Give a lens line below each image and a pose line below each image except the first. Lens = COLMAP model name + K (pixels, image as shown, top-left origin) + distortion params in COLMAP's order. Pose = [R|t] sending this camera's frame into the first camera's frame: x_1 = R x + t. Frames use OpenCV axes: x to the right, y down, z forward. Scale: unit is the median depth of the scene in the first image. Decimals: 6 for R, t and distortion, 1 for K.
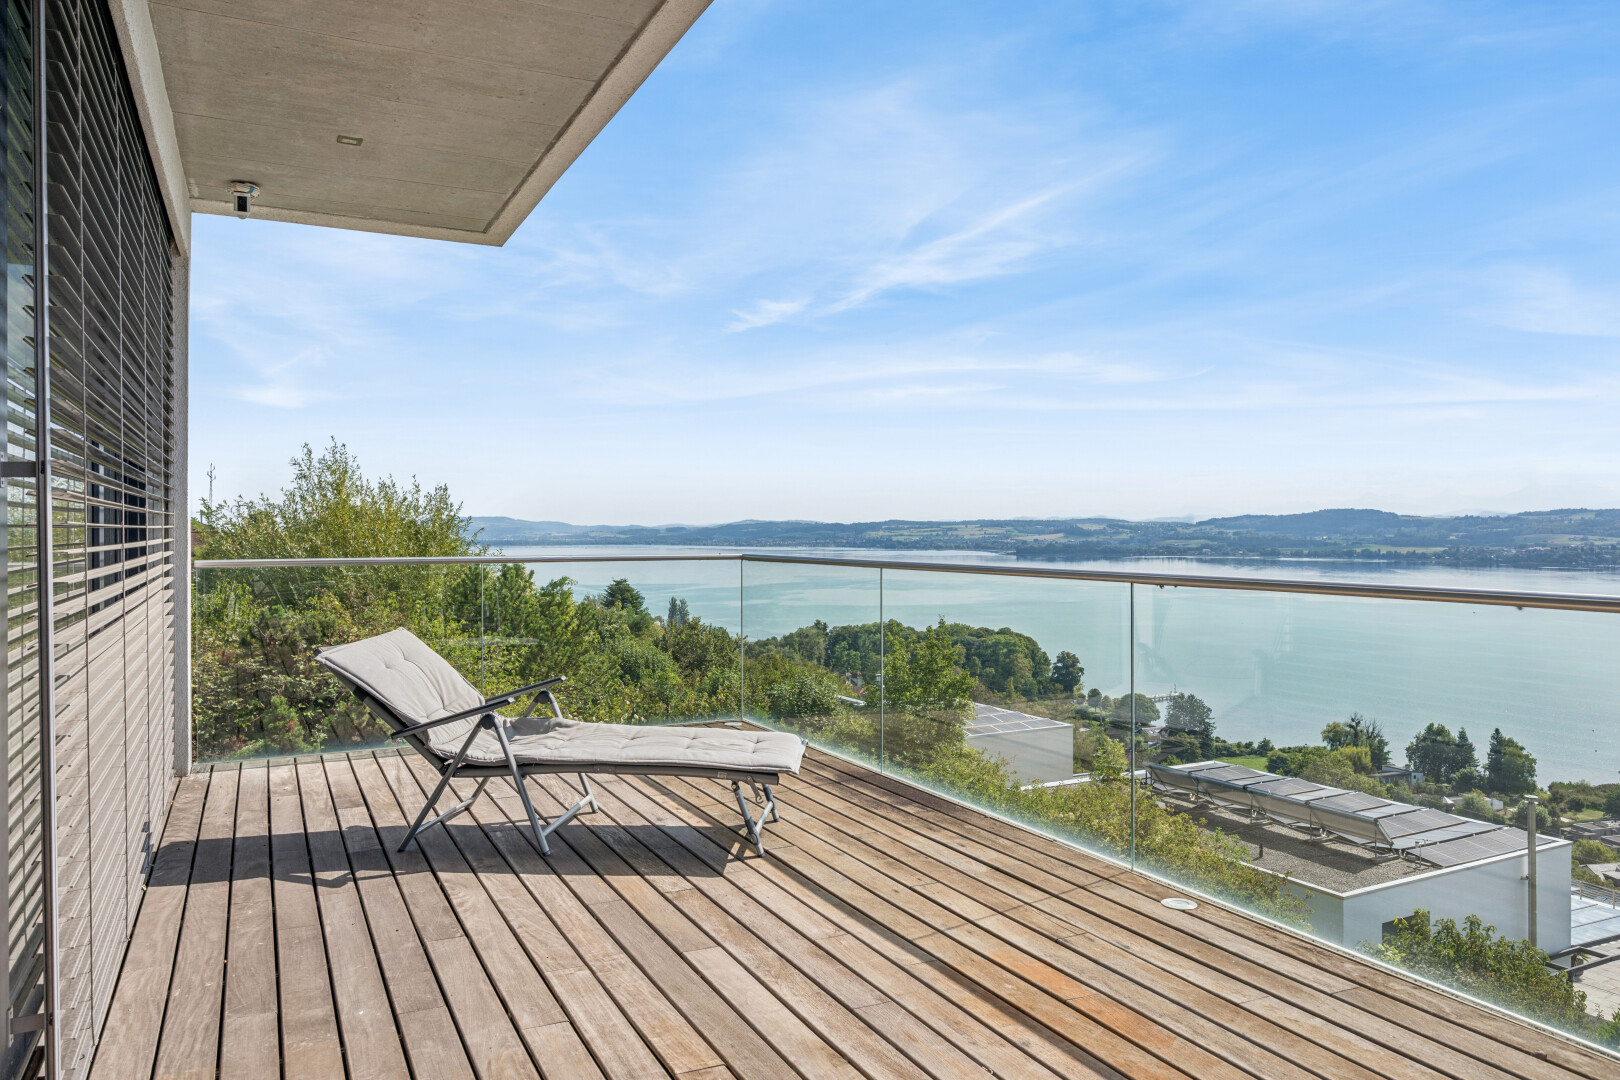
lens RADIAL K [[1100.0, 0, 810.0], [0, 1100.0, 540.0], [0, 0, 1]] dist [0.001272, 0.001835]
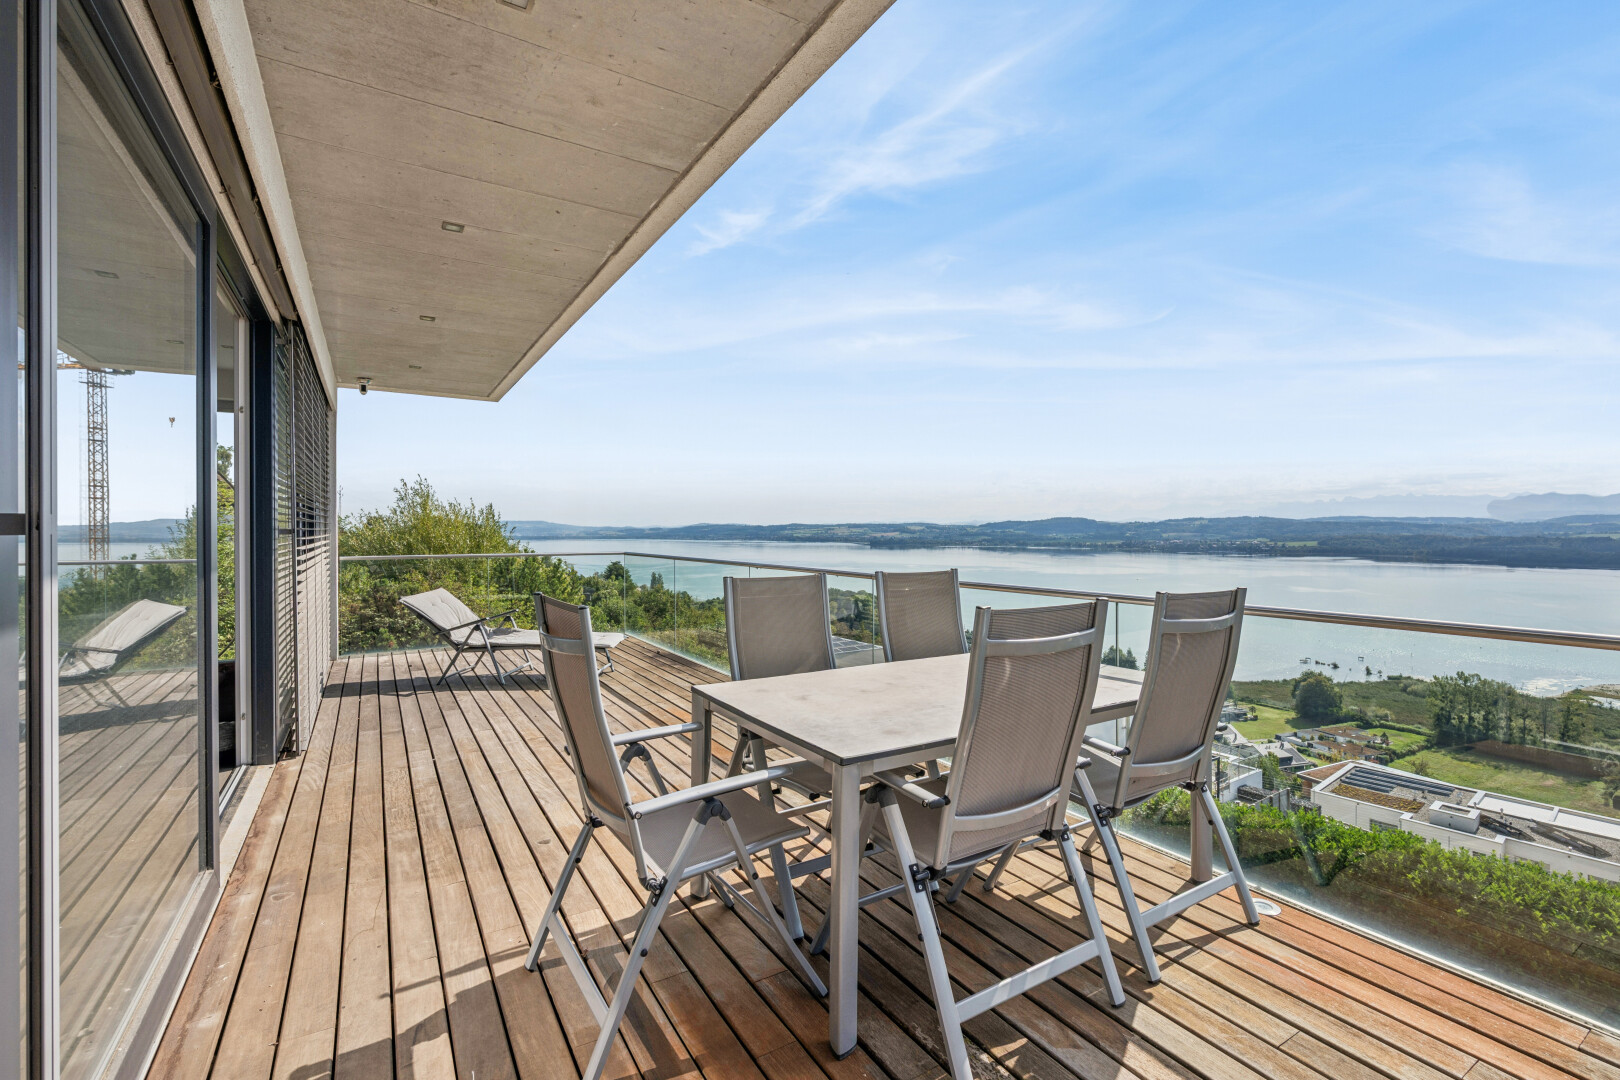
lens RADIAL K [[712.4, 0, 822.6], [0, 712.4, 539.9], [0, 0, 1]] dist [0.001056, -0.000100]
pose [[0.995218, 0.000068, 0.097682, 0.211061], [-0.000771, 0.999974, 0.007161, -0.023048], [-0.097679, -0.007202, 0.995192, -0.417451]]
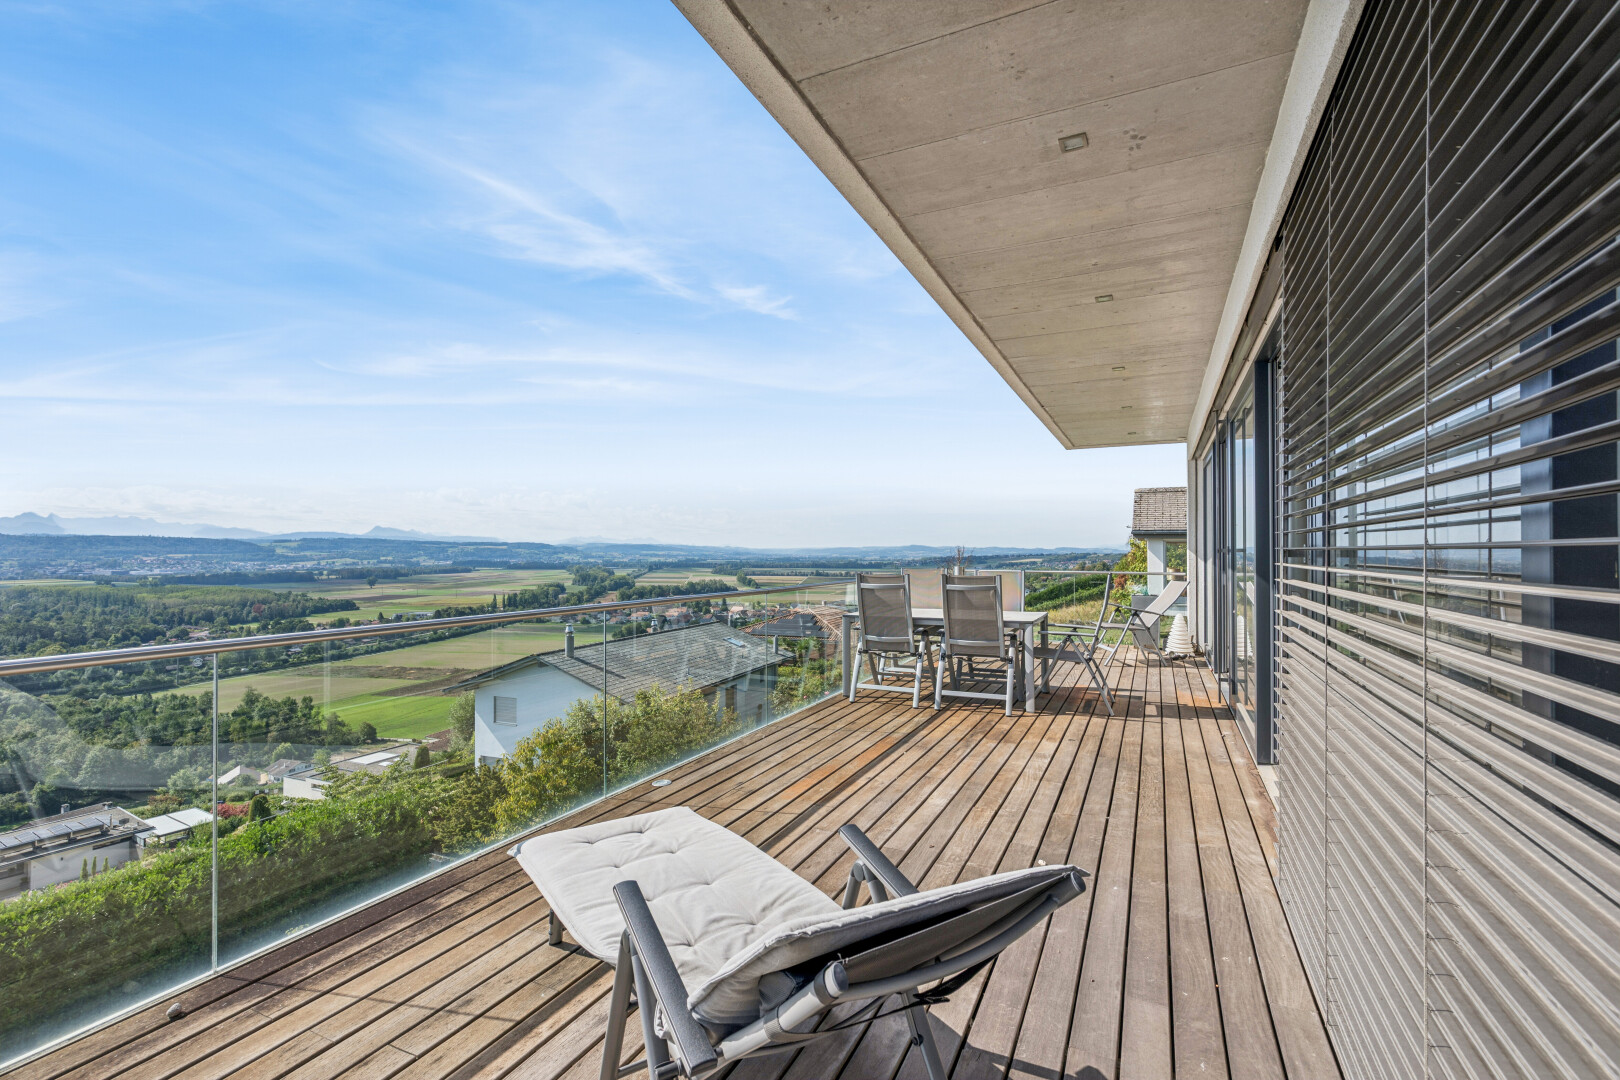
lens RADIAL K [[712.4, 0, 822.6], [0, 712.4, 539.9], [0, 0, 1]] dist [0.001056, -0.000100]
pose [[-0.617782, 0.015276, 0.786201, -0.486189], [0.009329, 0.999883, -0.012098, -0.029949], [-0.786294, -0.000139, -0.617853, 0.994476]]
